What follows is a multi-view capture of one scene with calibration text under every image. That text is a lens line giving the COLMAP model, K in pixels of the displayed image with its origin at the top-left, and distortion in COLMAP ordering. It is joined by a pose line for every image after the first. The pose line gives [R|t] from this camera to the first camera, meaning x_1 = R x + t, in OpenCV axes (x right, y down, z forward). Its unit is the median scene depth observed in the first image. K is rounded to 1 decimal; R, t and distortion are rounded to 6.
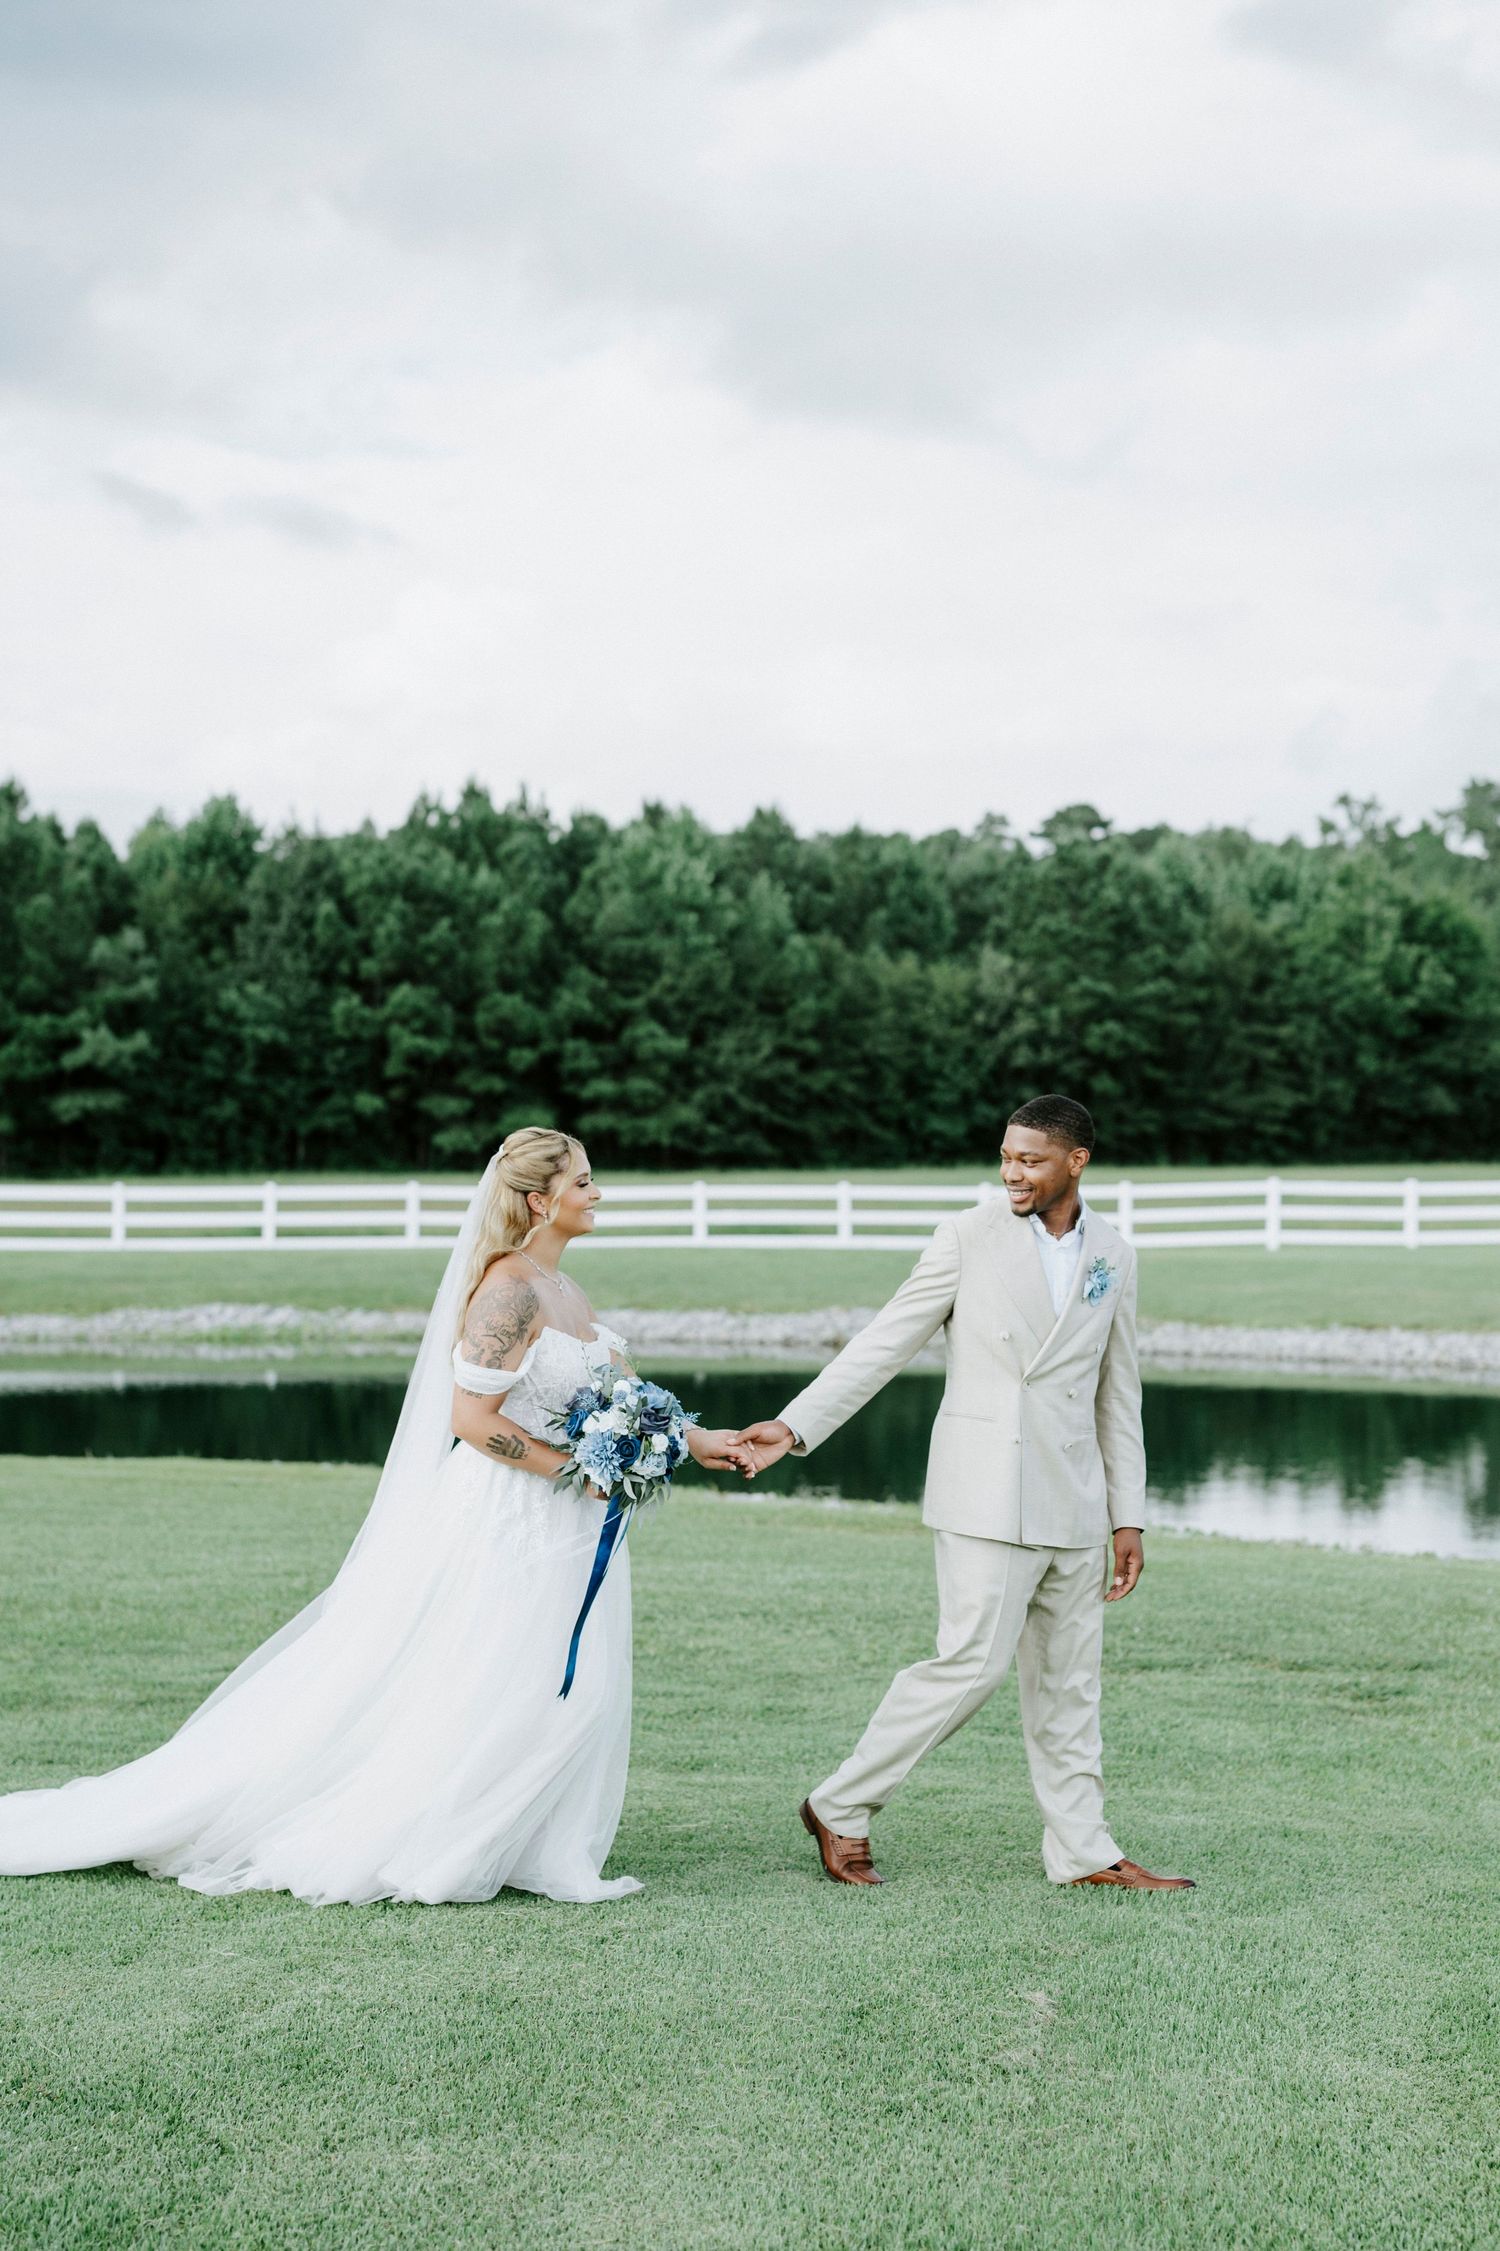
lens RADIAL K [[3449.8, 0, 750.0], [0, 3449.8, 1125.5], [0, 0, 1]] dist [-0.014369, 0.077303]
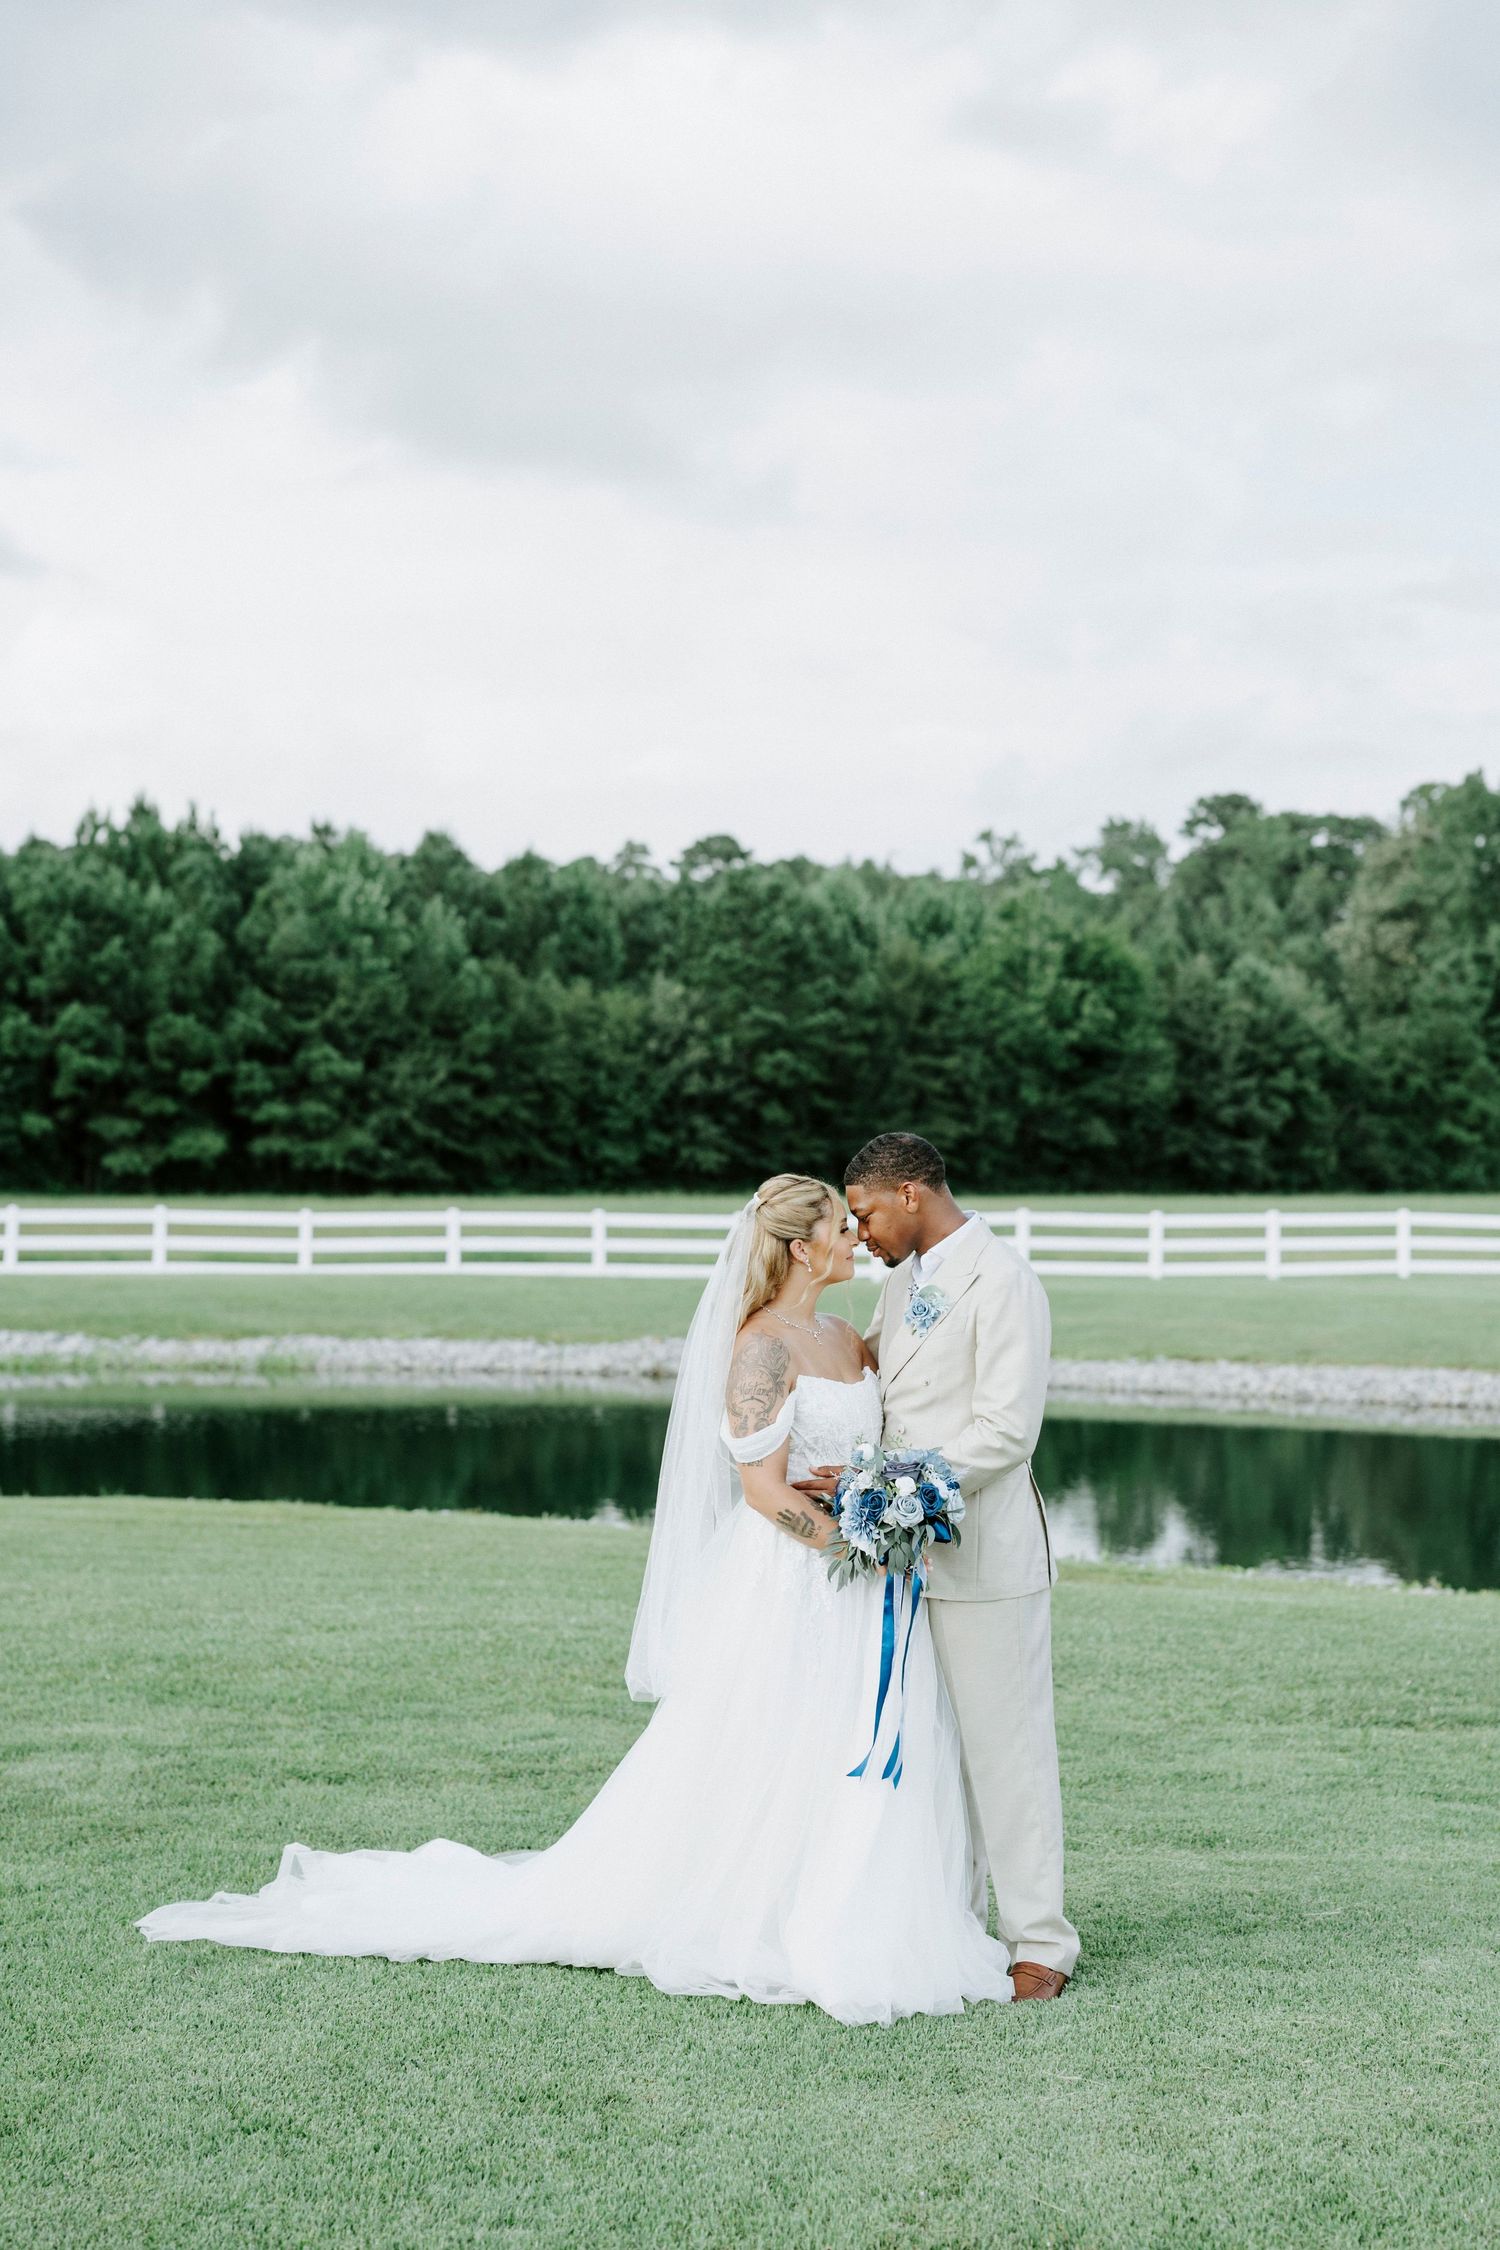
lens RADIAL K [[3436.5, 0, 780.4], [0, 3436.5, 1119.5], [0, 0, 1]] dist [-0.009095, 0.022953]
pose [[0.992828, 0.011183, 0.119031, -0.015579], [-0.010052, 0.999898, -0.010104, 0.000011], [-0.119132, 0.008835, 0.992839, 0.005459]]
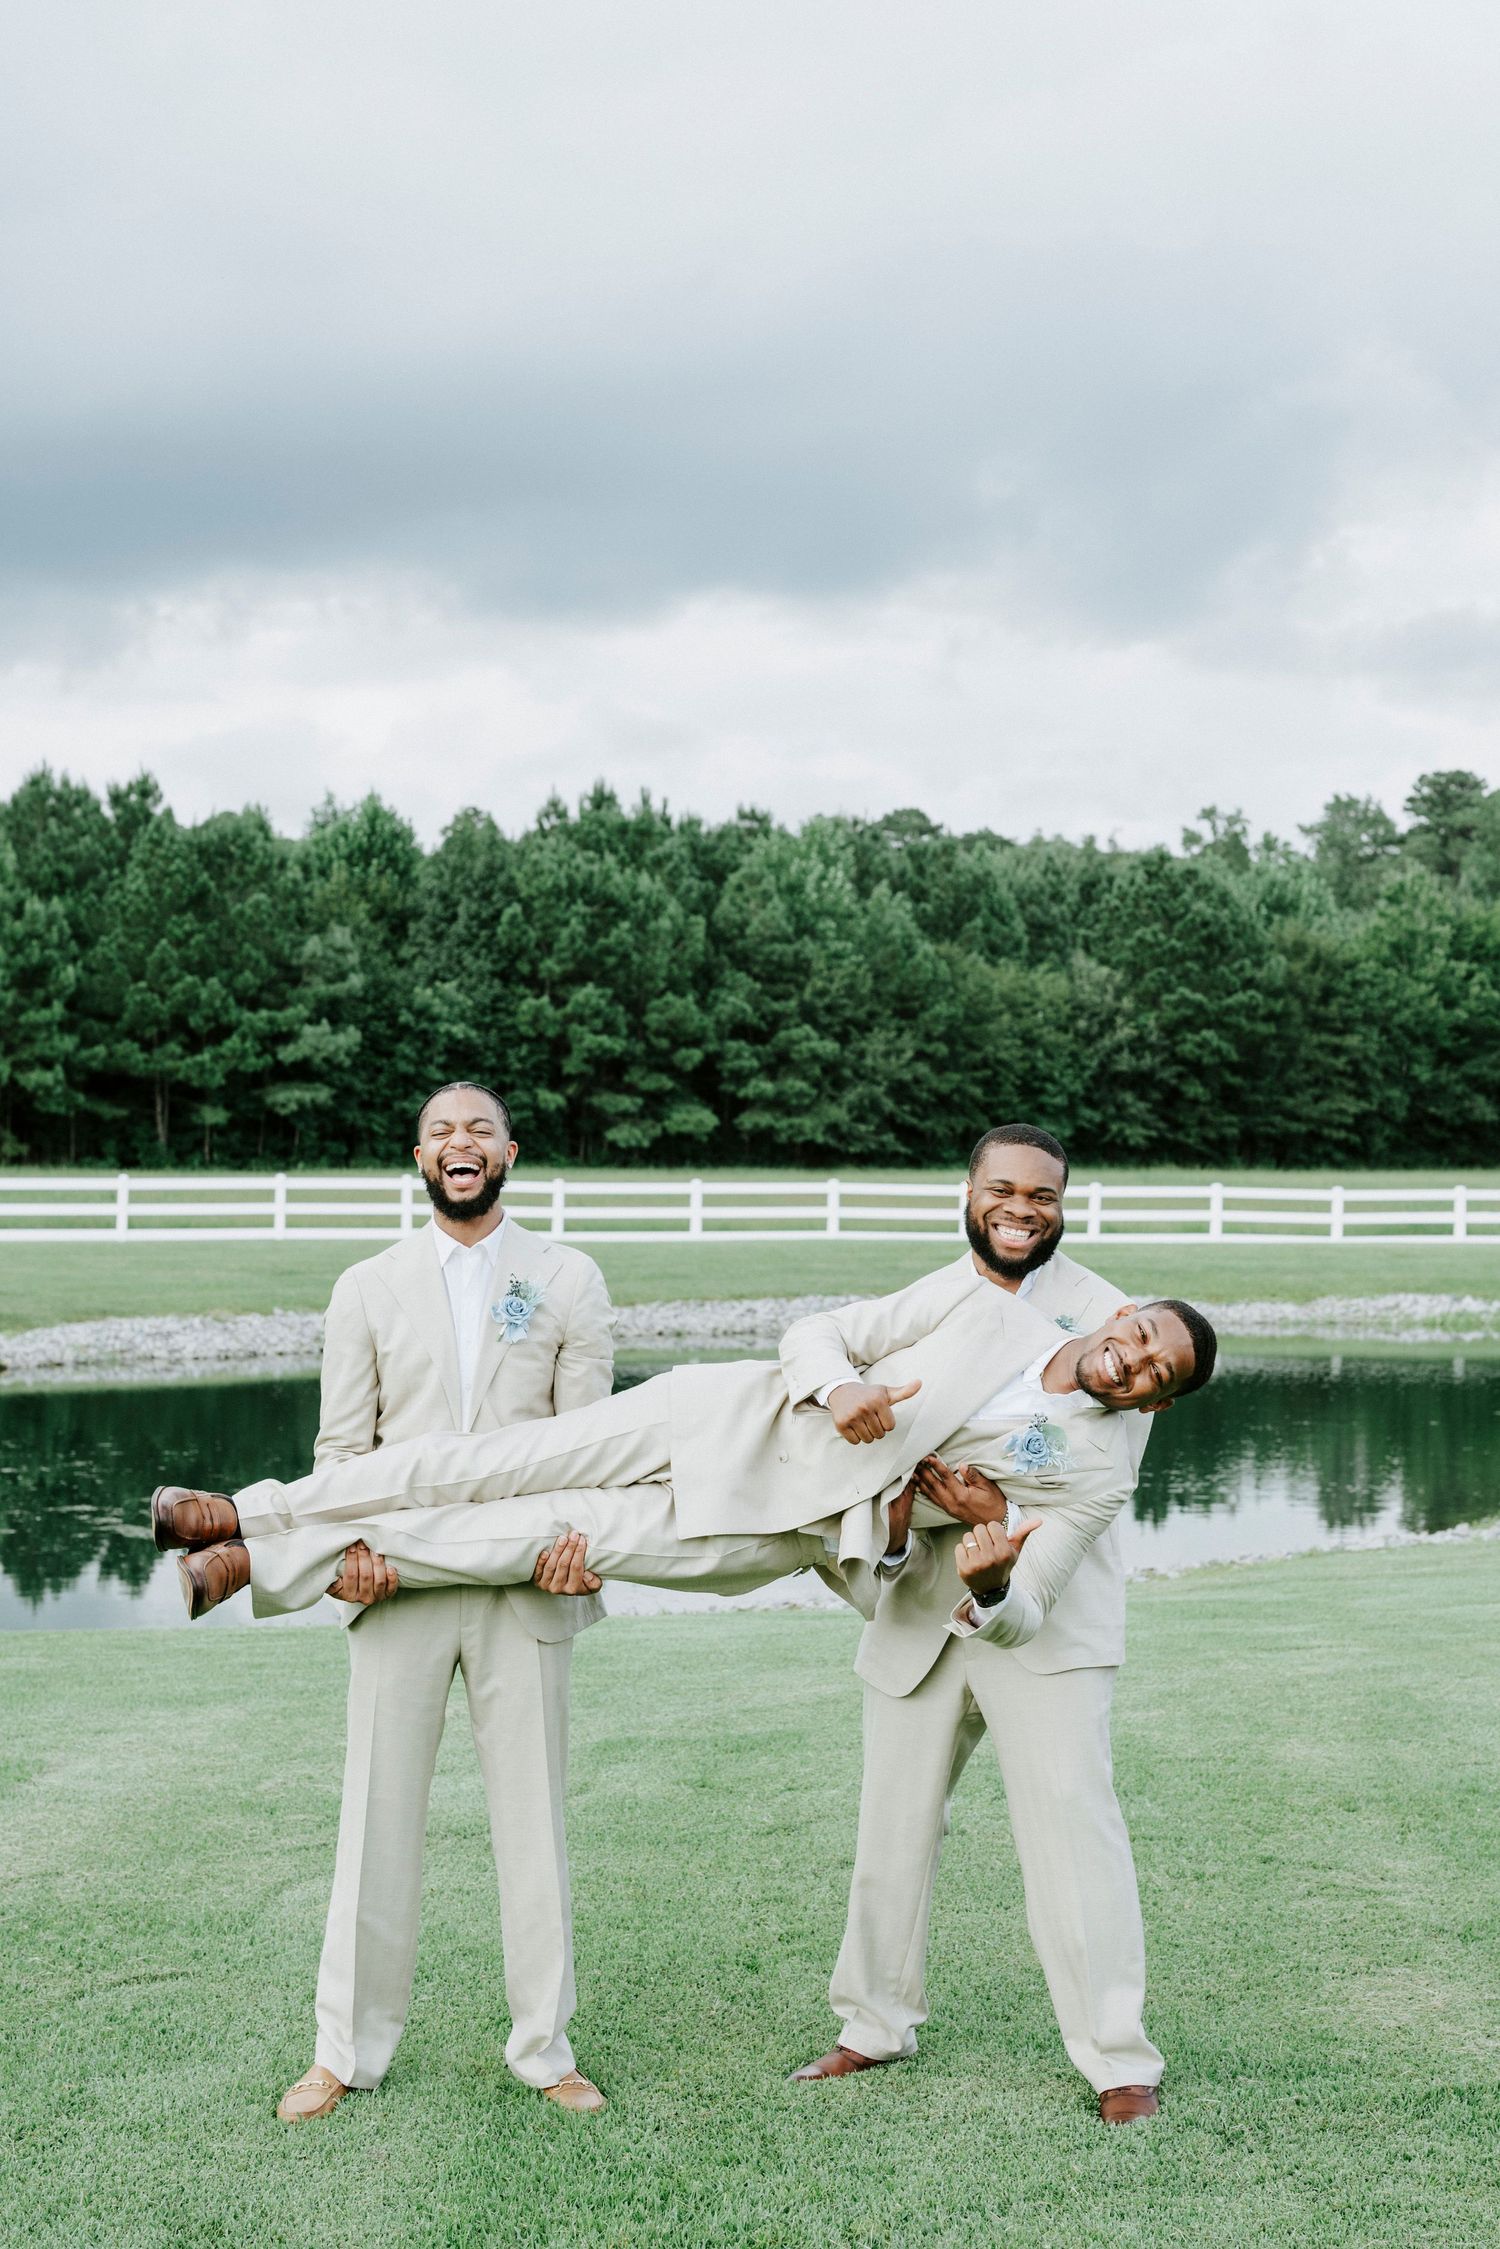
lens RADIAL K [[3446.7, 0, 750.0], [0, 3446.7, 1124.5], [0, 0, 1]] dist [-0.014369, 0.077303]
pose [[0.995204, 0.012509, 0.097015, -0.139185], [-0.012627, 0.999920, 0.000601, -0.000326], [-0.097000, -0.001823, 0.995283, -0.027453]]
